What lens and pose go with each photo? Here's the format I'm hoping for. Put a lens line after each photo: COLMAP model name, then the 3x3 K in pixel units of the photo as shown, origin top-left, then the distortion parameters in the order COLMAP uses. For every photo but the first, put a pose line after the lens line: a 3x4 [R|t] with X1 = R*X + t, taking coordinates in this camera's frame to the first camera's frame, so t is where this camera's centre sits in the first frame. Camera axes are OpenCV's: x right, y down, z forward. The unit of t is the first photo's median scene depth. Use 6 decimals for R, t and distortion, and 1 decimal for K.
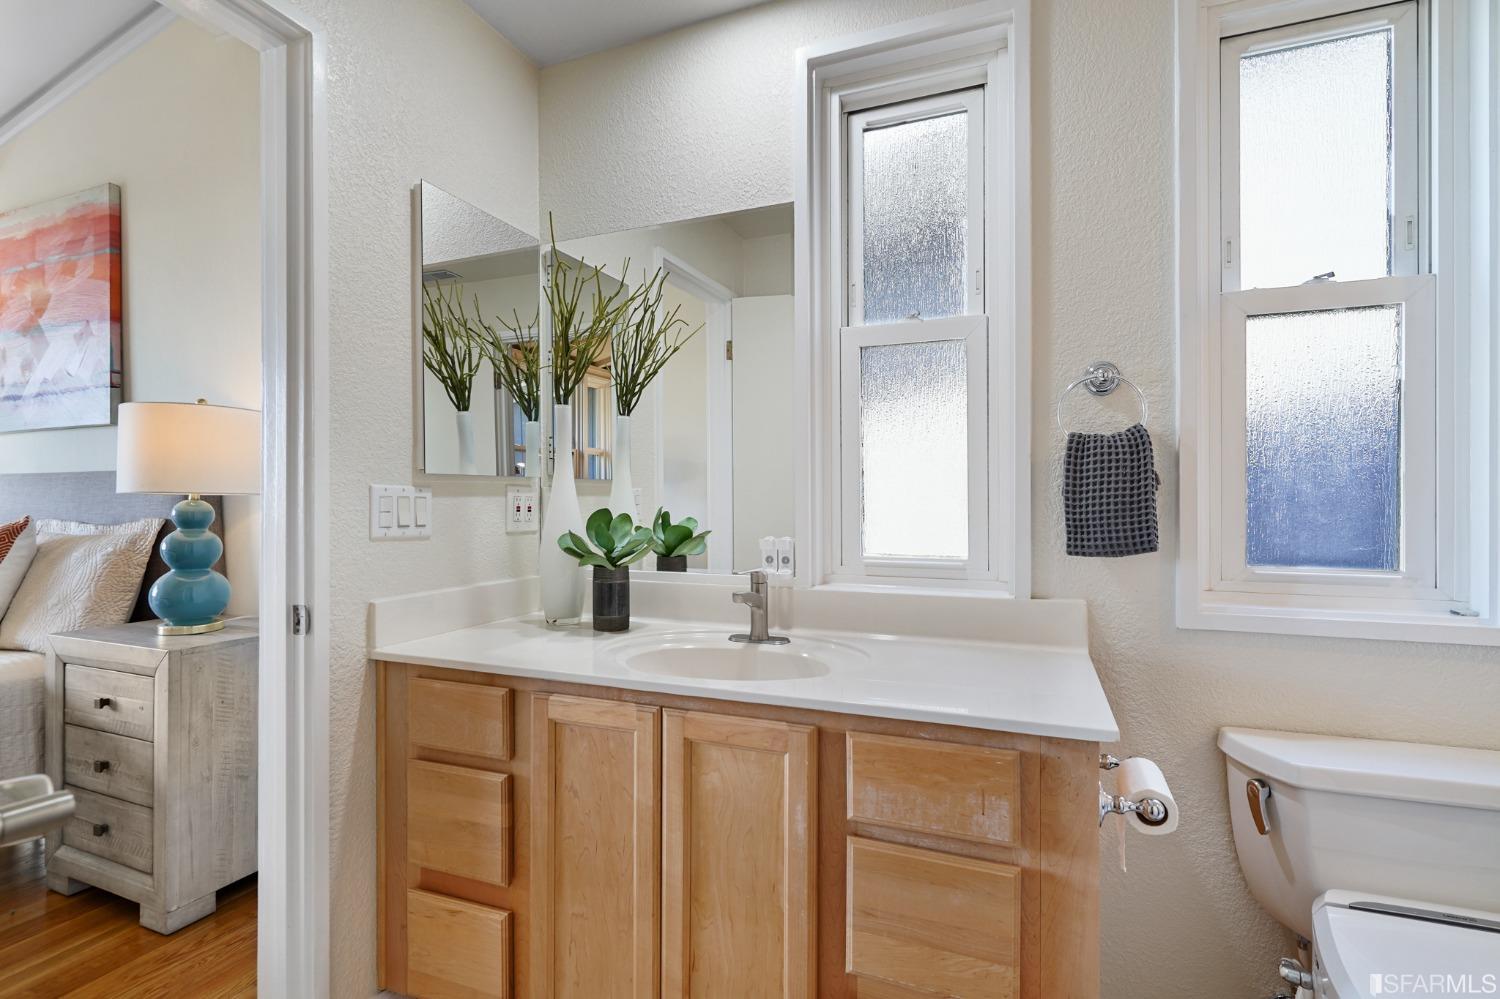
lens RADIAL K [[694.1, 0, 750.0], [0, 694.1, 499.5], [0, 0, 1]] dist [0.001445, 0.000320]
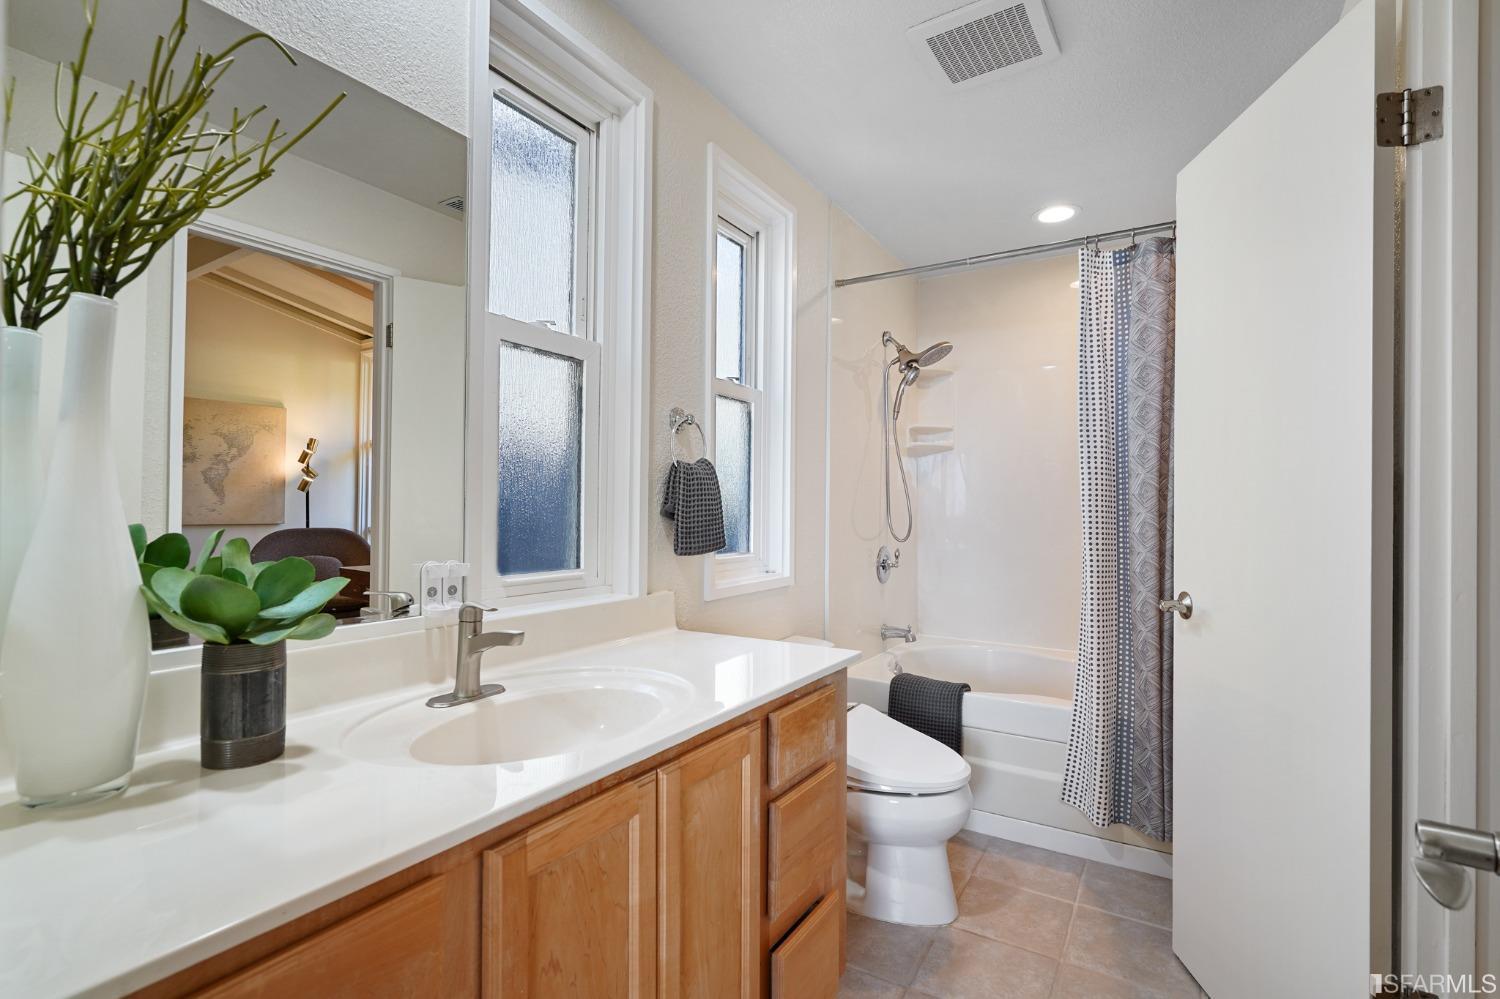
lens RADIAL K [[679.4, 0, 747.6], [0, 679.4, 505.0], [0, 0, 1]] dist [0.000039, -0.000044]
pose [[0.198417, 0.009357, 0.980073, -0.821179], [-0.006143, 0.999947, -0.008303, -0.004135], [-0.980098, -0.004373, 0.198464, 0.683079]]
